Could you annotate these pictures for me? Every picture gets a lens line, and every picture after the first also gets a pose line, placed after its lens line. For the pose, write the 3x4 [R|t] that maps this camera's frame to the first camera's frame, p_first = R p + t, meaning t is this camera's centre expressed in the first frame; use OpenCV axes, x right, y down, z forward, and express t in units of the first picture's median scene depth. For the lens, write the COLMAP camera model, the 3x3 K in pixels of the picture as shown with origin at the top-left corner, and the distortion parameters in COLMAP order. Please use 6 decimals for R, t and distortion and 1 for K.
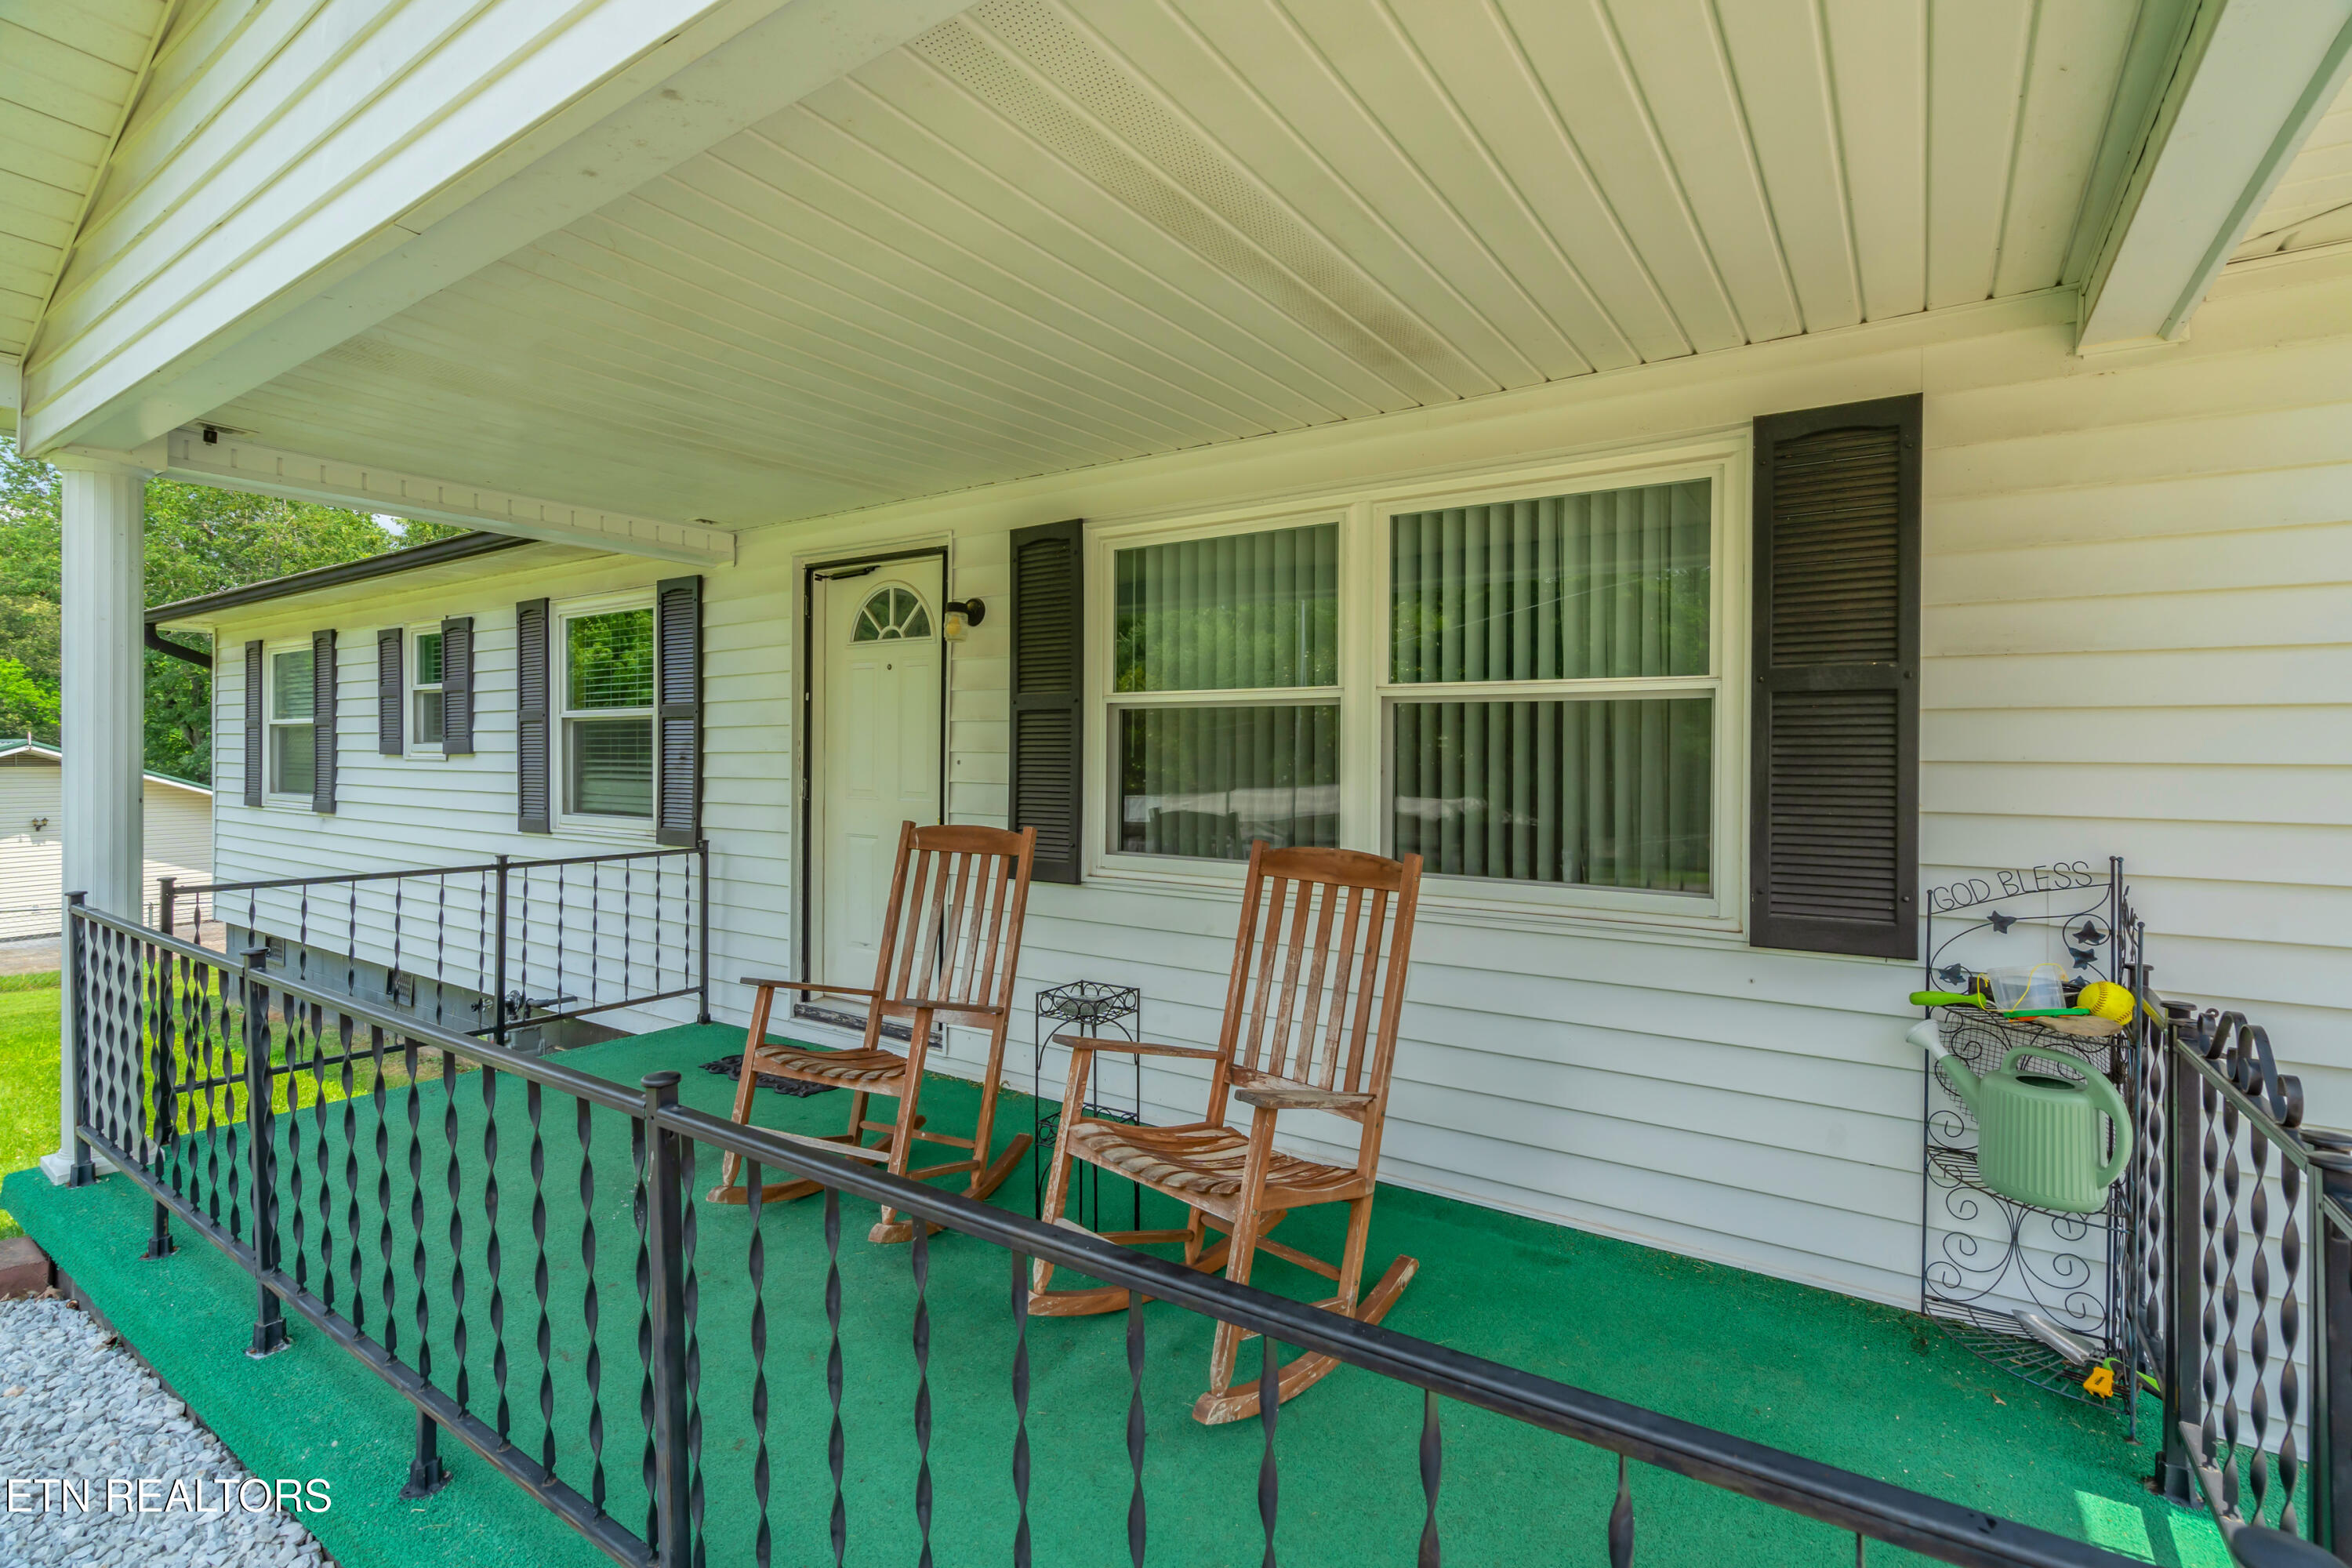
lens RADIAL K [[1071.2, 0, 1179.6], [0, 1071.2, 782.8], [0, 0, 1]] dist [0.001913, 0.000074]
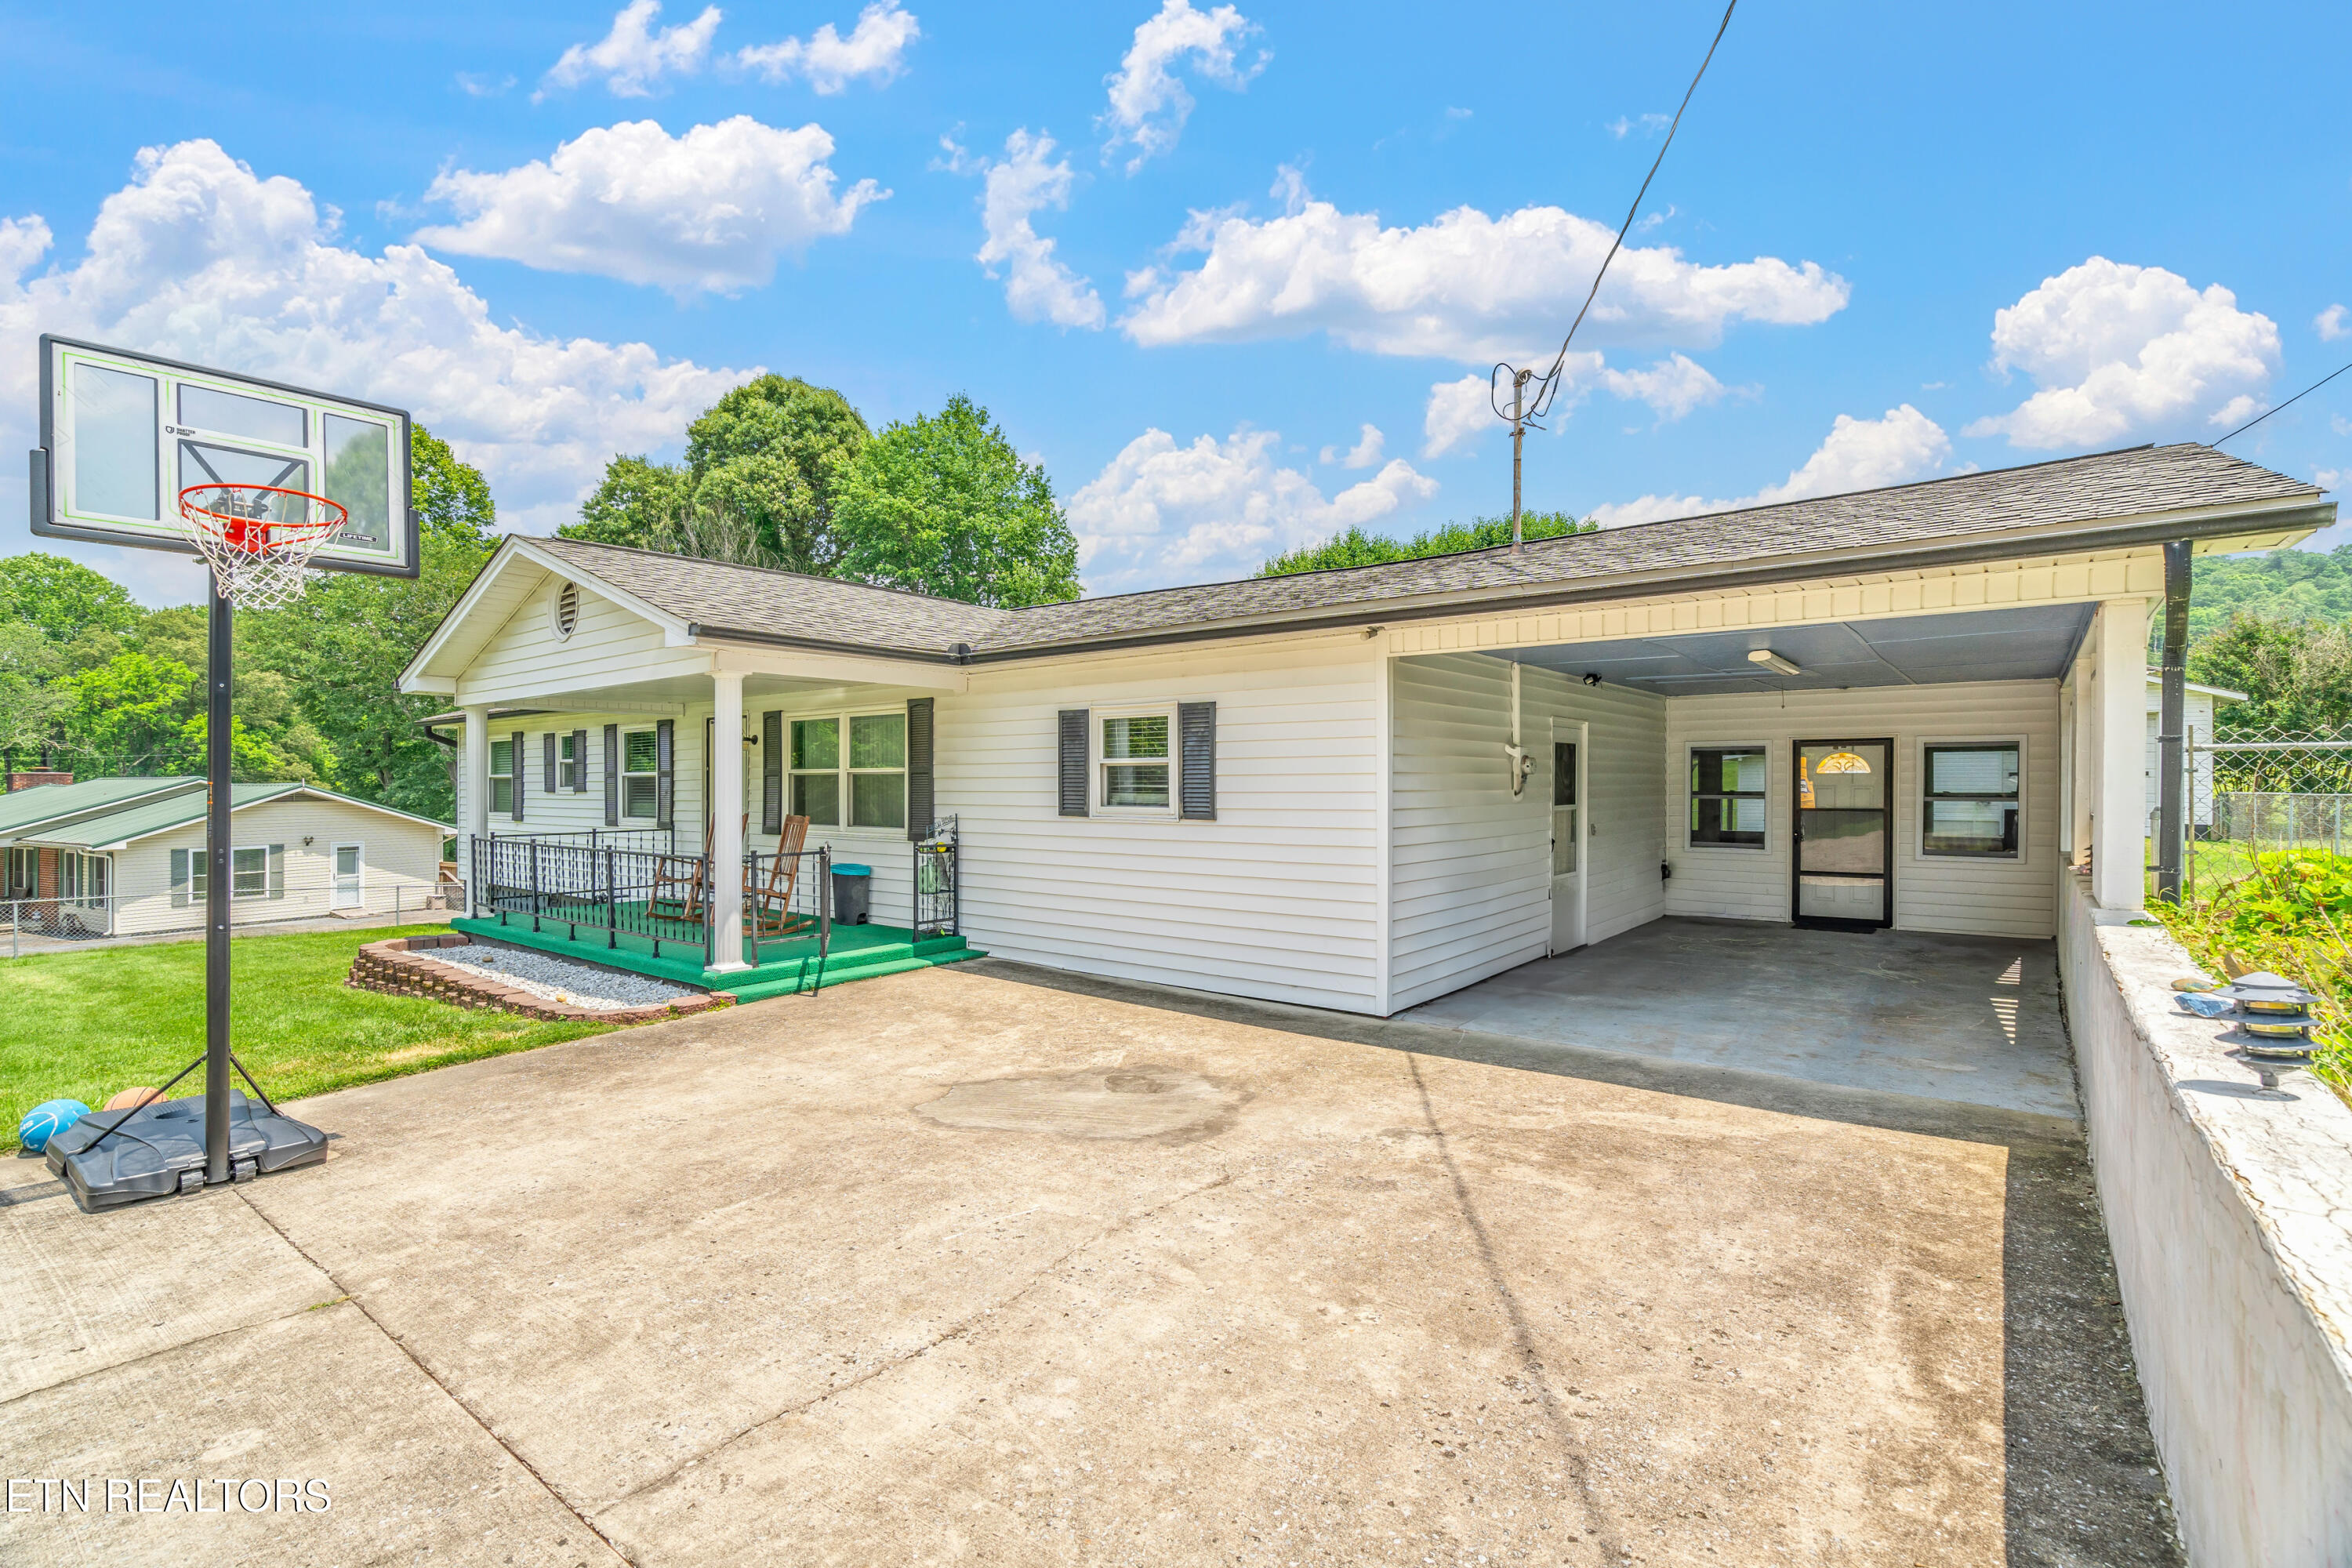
lens RADIAL K [[1071.2, 0, 1170.7], [0, 1071.2, 808.6], [0, 0, 1]] dist [0.001913, 0.000074]
pose [[0.996062, -0.005954, -0.088459, 0.867111], [0.005462, 0.999968, -0.005802, 0.032564], [0.088490, 0.005296, 0.996063, -1.287380]]
